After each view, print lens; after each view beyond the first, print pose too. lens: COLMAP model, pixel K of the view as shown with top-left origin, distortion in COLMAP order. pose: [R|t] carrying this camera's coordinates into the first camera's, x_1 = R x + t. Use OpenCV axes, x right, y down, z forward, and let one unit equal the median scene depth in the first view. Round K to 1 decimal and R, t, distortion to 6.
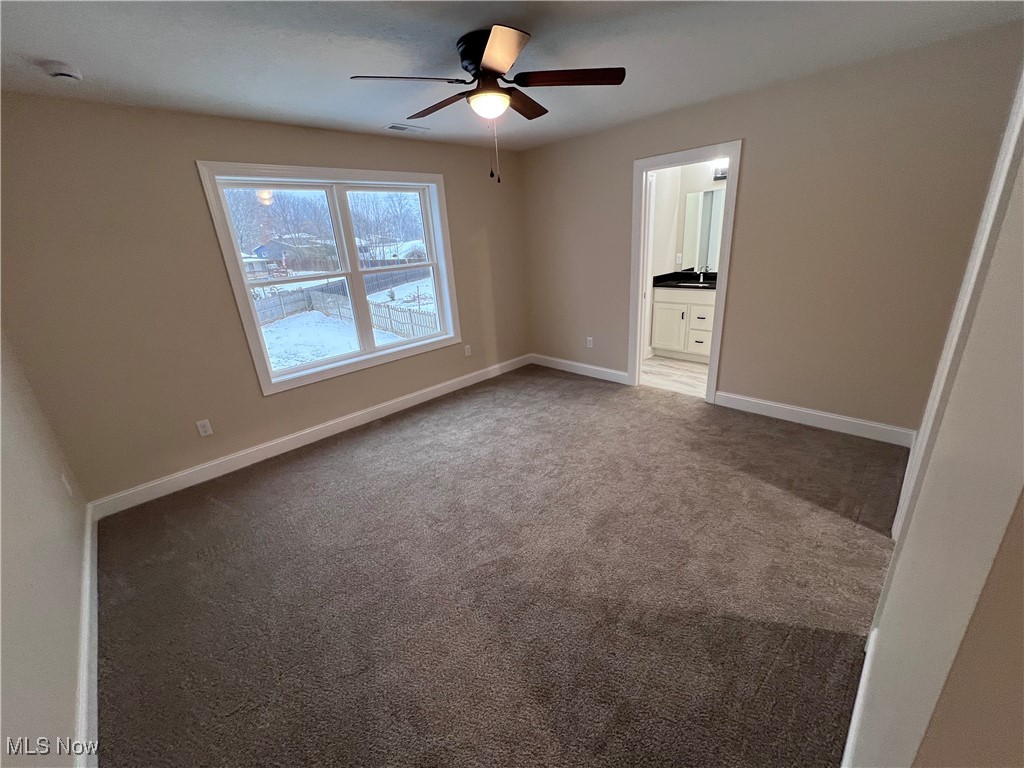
lens RADIAL K [[410.8, 0, 513.4], [0, 410.8, 386.8], [0, 0, 1]] dist [-0.000858, -0.000252]
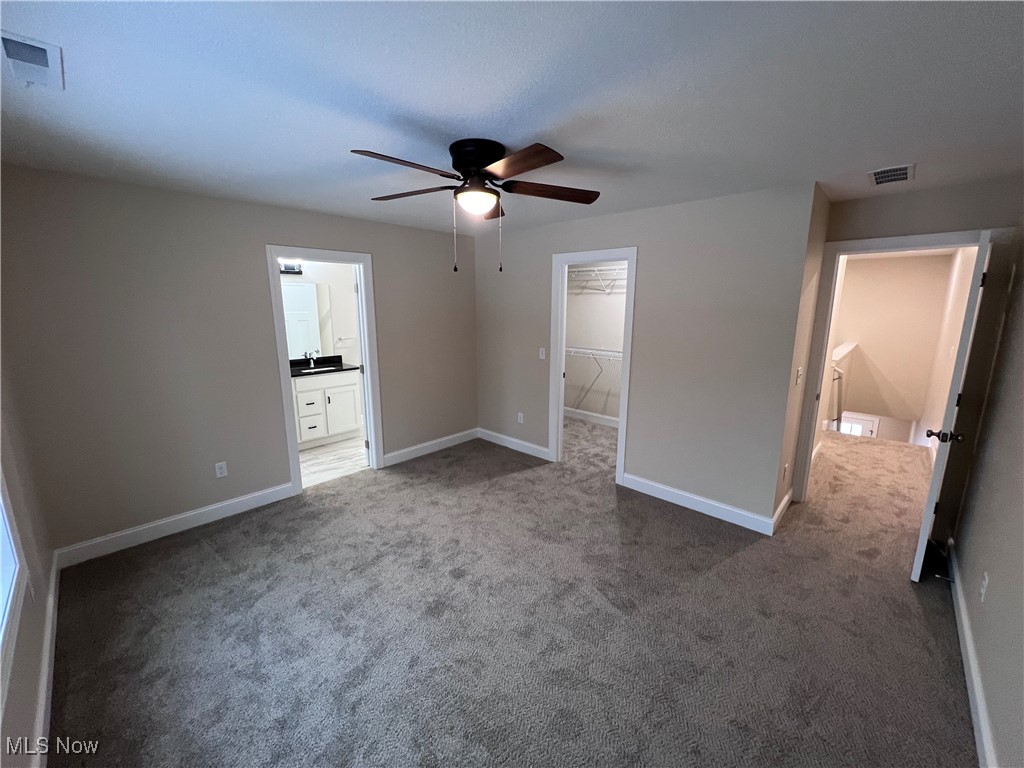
lens RADIAL K [[406.9, 0, 514.9], [0, 406.9, 377.6], [0, 0, 1]] dist [-0.000852, -0.000309]
pose [[-0.037392, -0.121346, 0.991906, -0.691786], [0.339607, 0.931979, 0.126817, -0.235863], [-0.939824, 0.341600, 0.006362, 0.634178]]
